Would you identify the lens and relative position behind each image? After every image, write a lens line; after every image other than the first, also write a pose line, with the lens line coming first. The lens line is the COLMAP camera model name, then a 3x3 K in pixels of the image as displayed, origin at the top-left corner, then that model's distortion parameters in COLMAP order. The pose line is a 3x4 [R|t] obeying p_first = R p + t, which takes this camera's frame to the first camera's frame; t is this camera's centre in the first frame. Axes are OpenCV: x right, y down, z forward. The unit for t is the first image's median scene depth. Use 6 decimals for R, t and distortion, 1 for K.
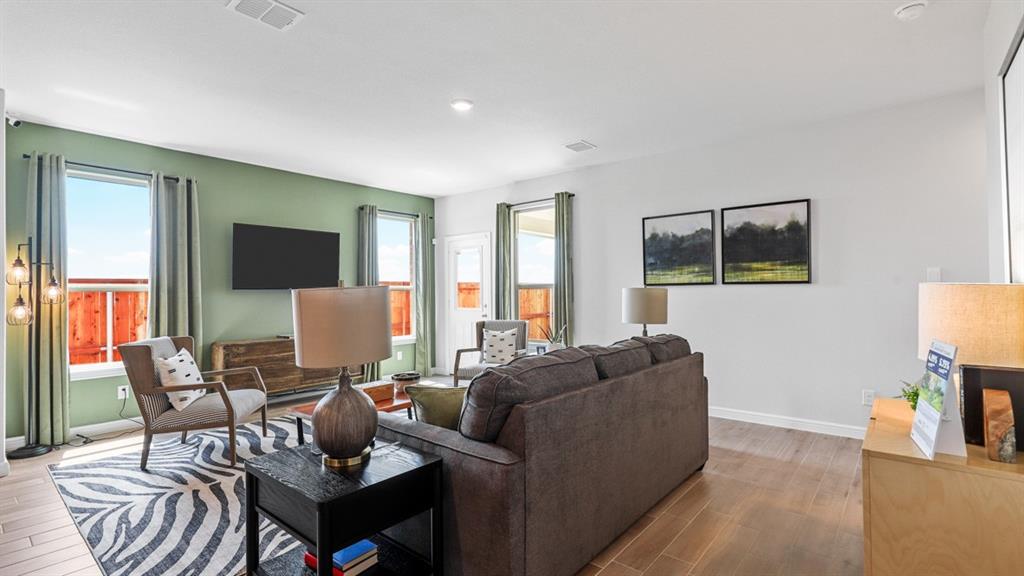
lens RADIAL K [[465.3, 0, 516.1], [0, 465.3, 282.2], [0, 0, 1]] dist [-0.004745, 0.000932]
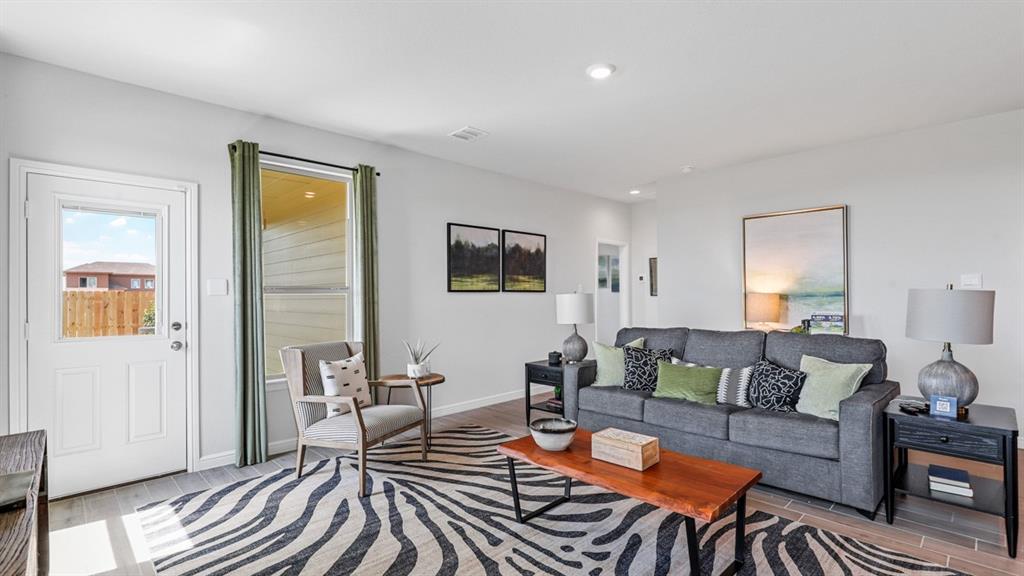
lens RADIAL K [[465.3, 0, 509.8], [0, 465.3, 293.1], [0, 0, 1]] dist [-0.004745, 0.000932]
pose [[0.104359, 0.015997, 0.994411, -0.701834], [-0.010384, 0.999834, -0.014994, 0.024025], [-0.994486, -0.008761, 0.104507, 0.784674]]
